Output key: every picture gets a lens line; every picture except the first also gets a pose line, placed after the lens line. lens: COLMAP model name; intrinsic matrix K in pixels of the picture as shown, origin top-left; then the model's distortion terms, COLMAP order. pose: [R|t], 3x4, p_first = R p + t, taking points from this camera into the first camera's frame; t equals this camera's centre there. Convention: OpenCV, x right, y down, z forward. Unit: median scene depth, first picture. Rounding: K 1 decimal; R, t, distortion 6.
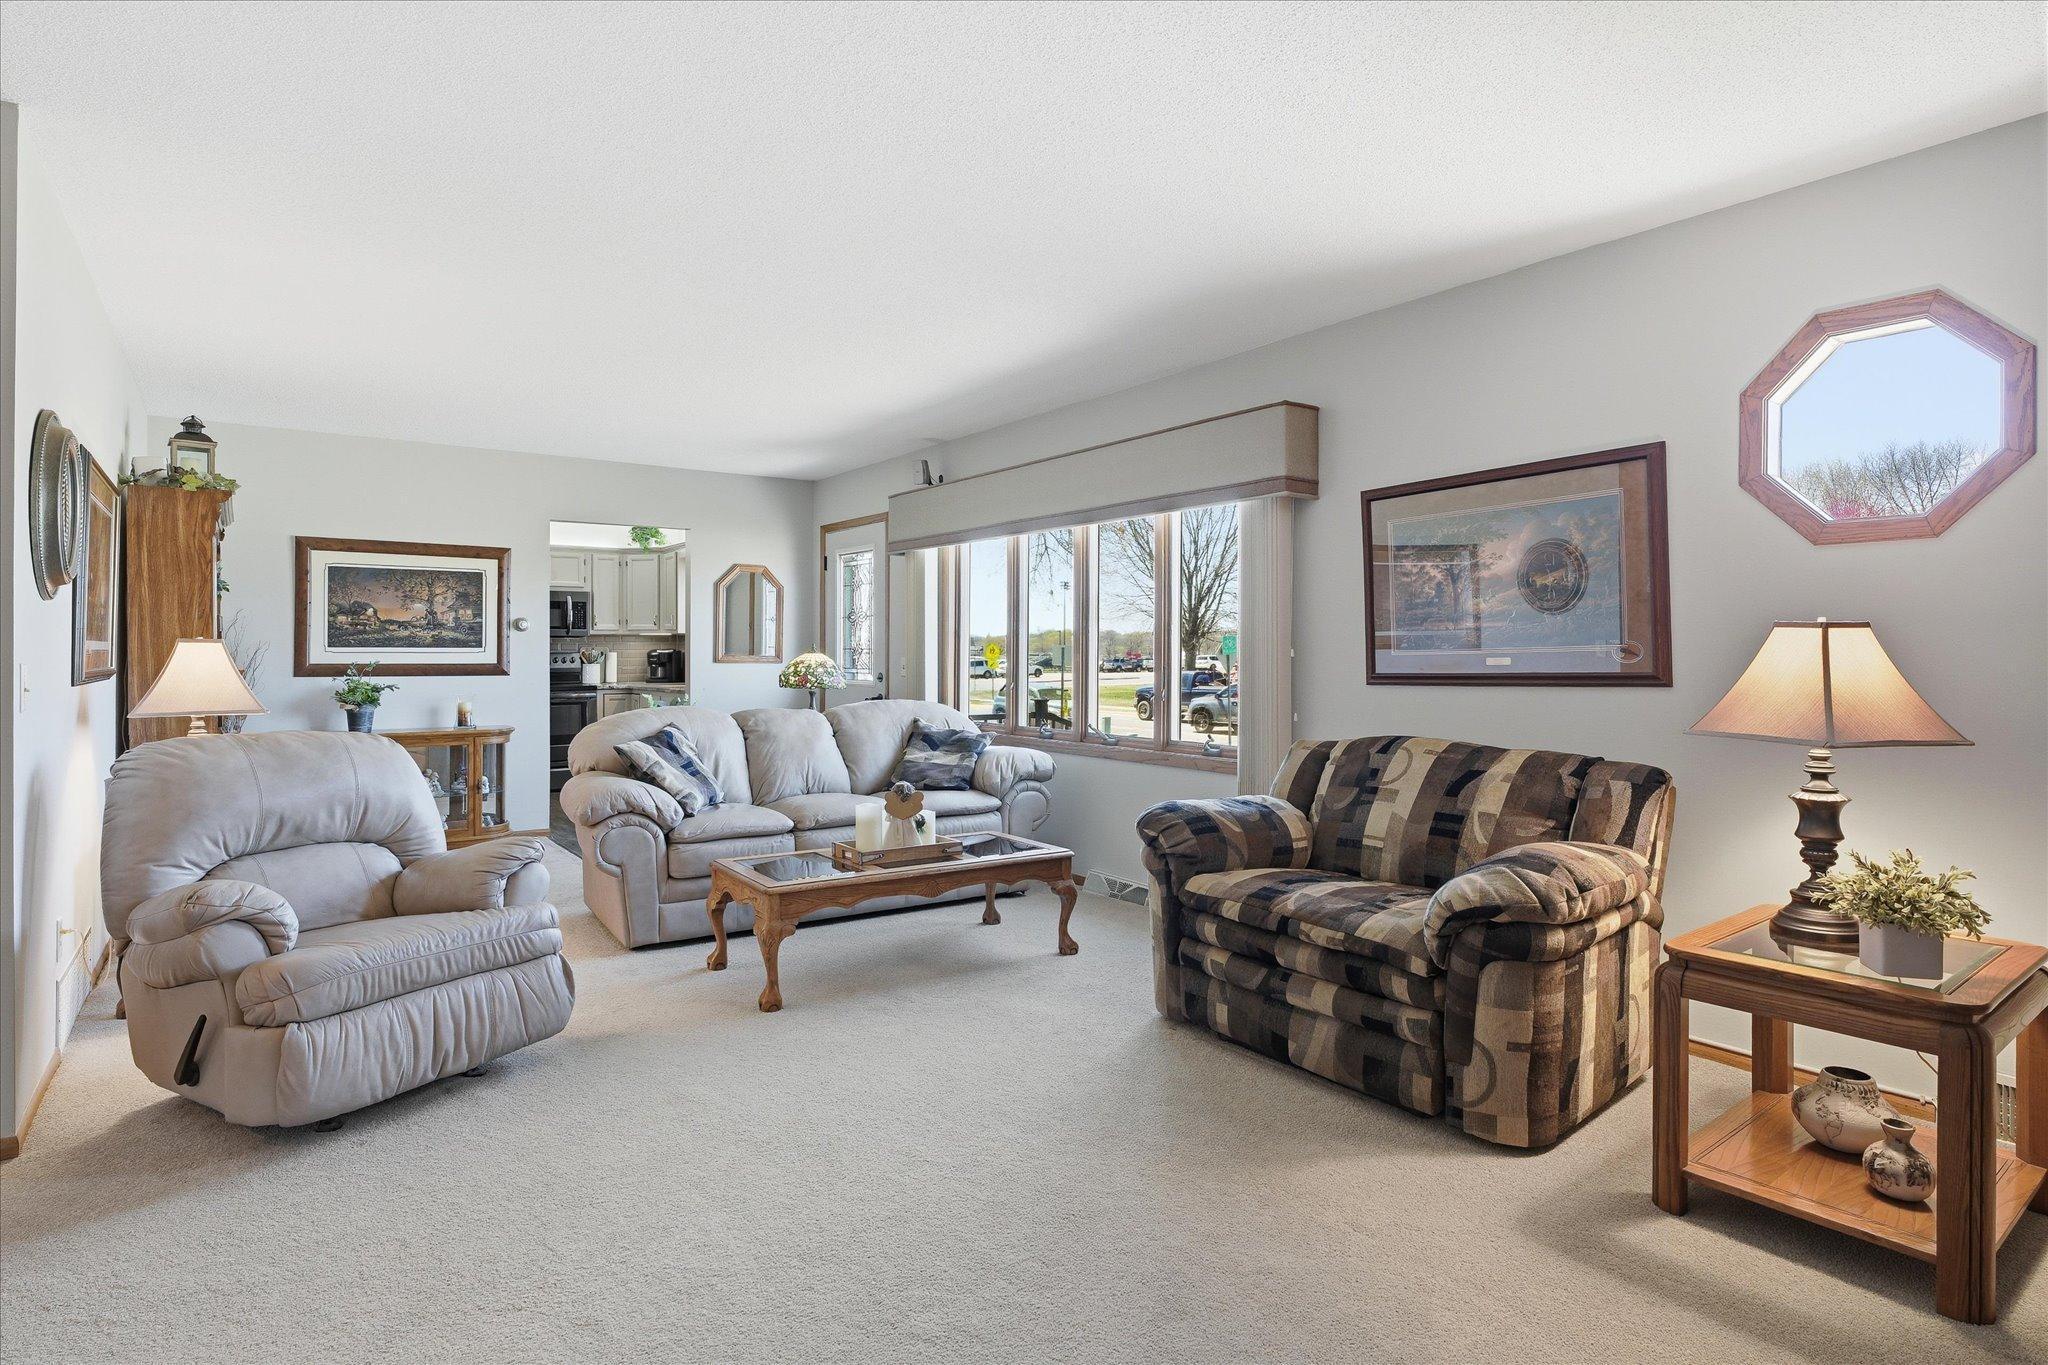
lens RADIAL K [[1084.2, 0, 1025.1], [0, 1084.2, 653.4], [0, 0, 1]] dist [0.001863, 0.000442]
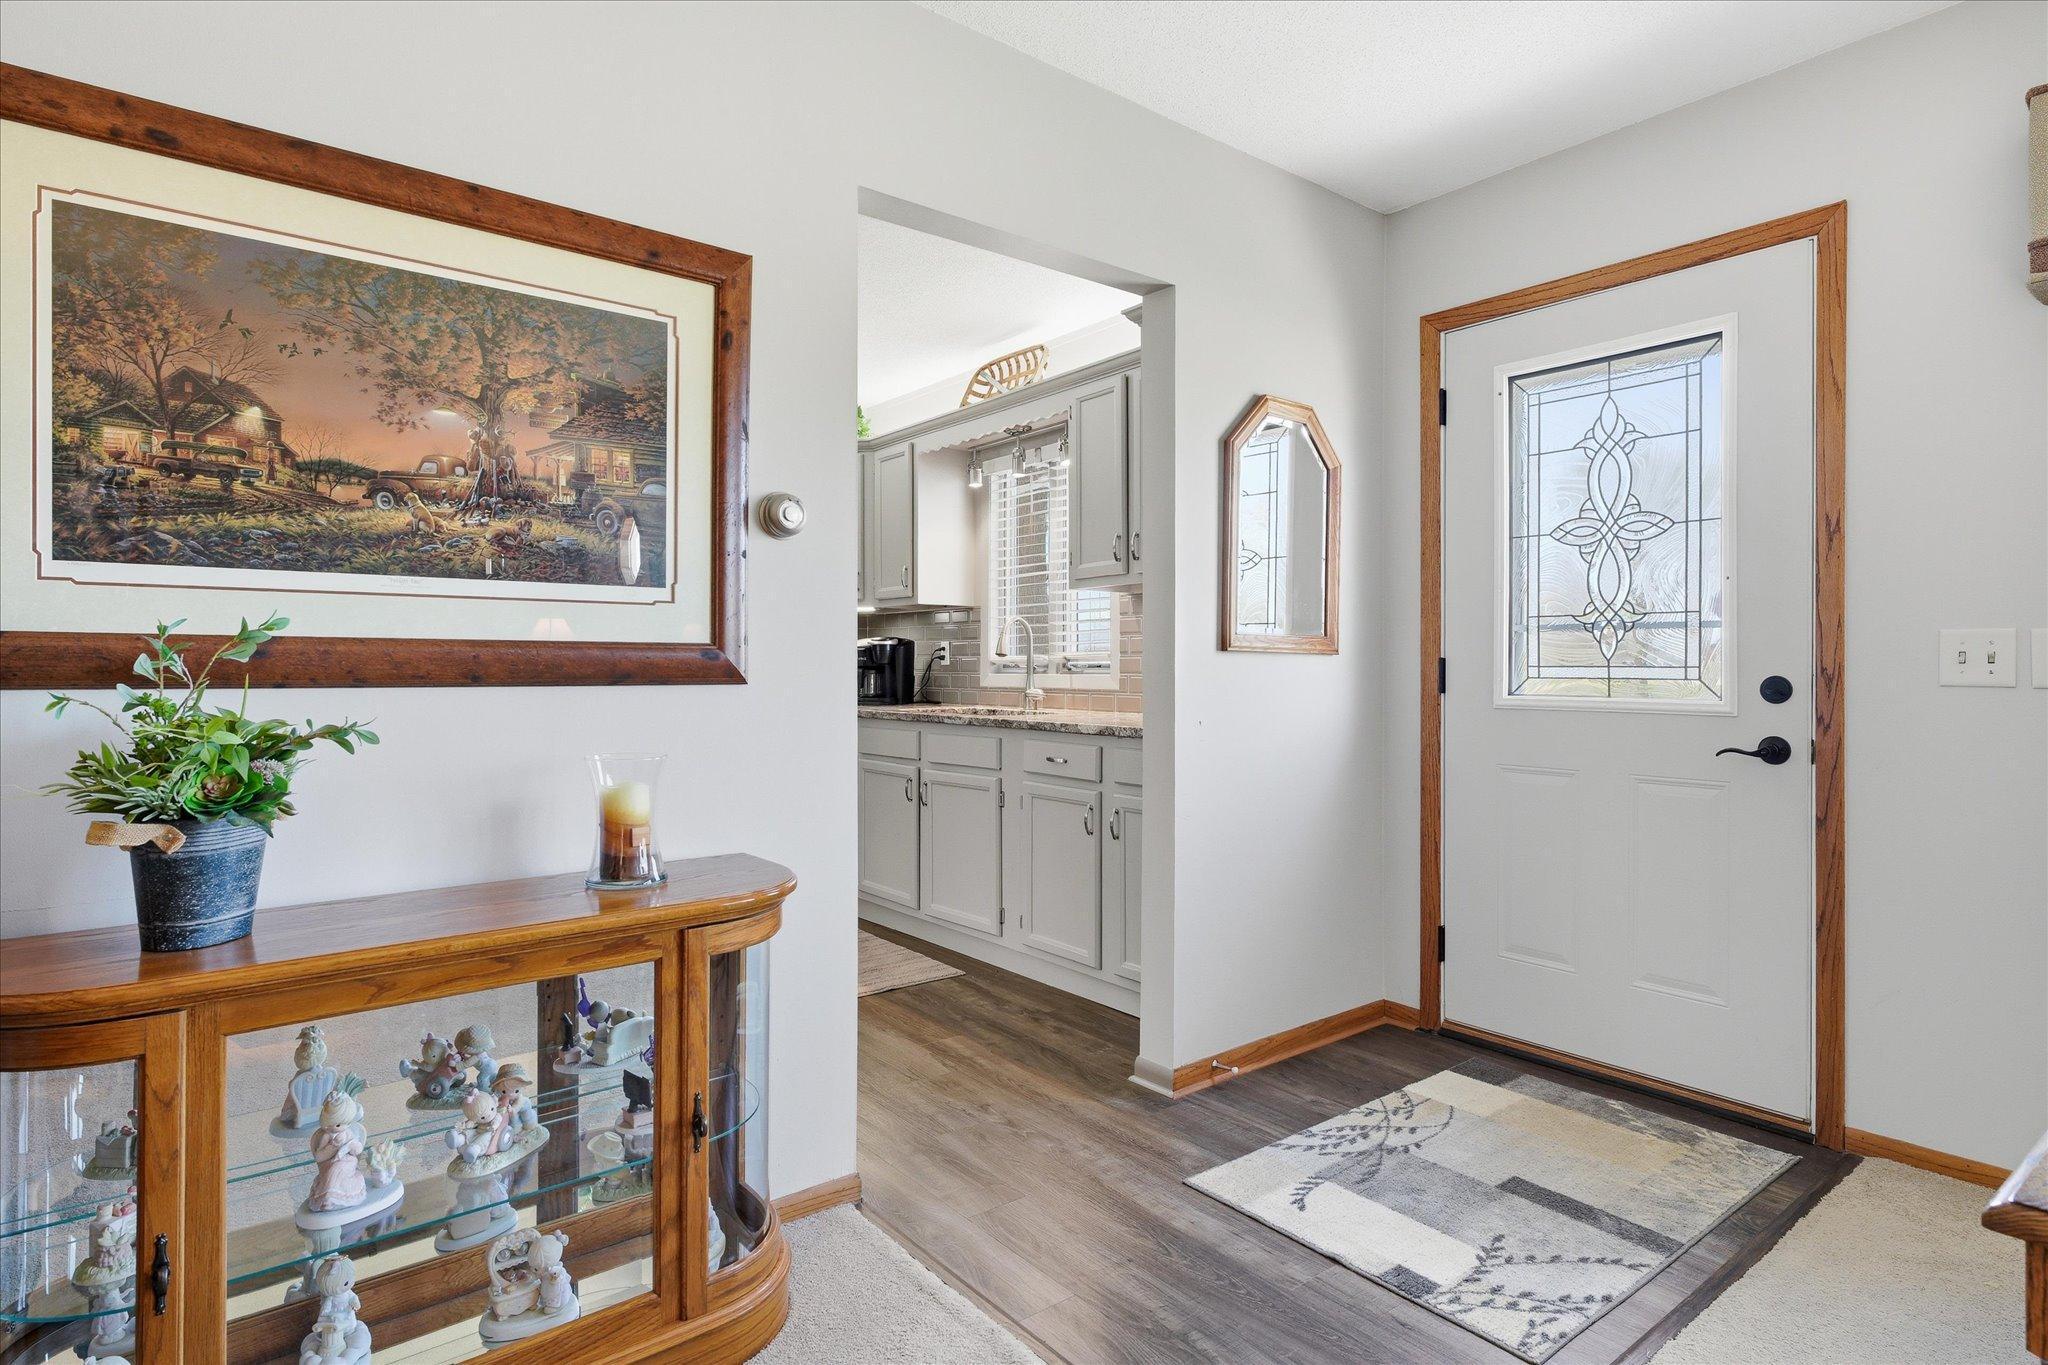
lens RADIAL K [[1078.2, 0, 1023.2], [0, 1078.2, 668.3], [0, 0, 1]] dist [-0.002367, -0.000338]
pose [[0.999105, -0.001748, 0.042256, -0.637955], [0.001721, 0.999998, 0.000673, 0.024307], [-0.042257, -0.000600, 0.999107, 1.087345]]
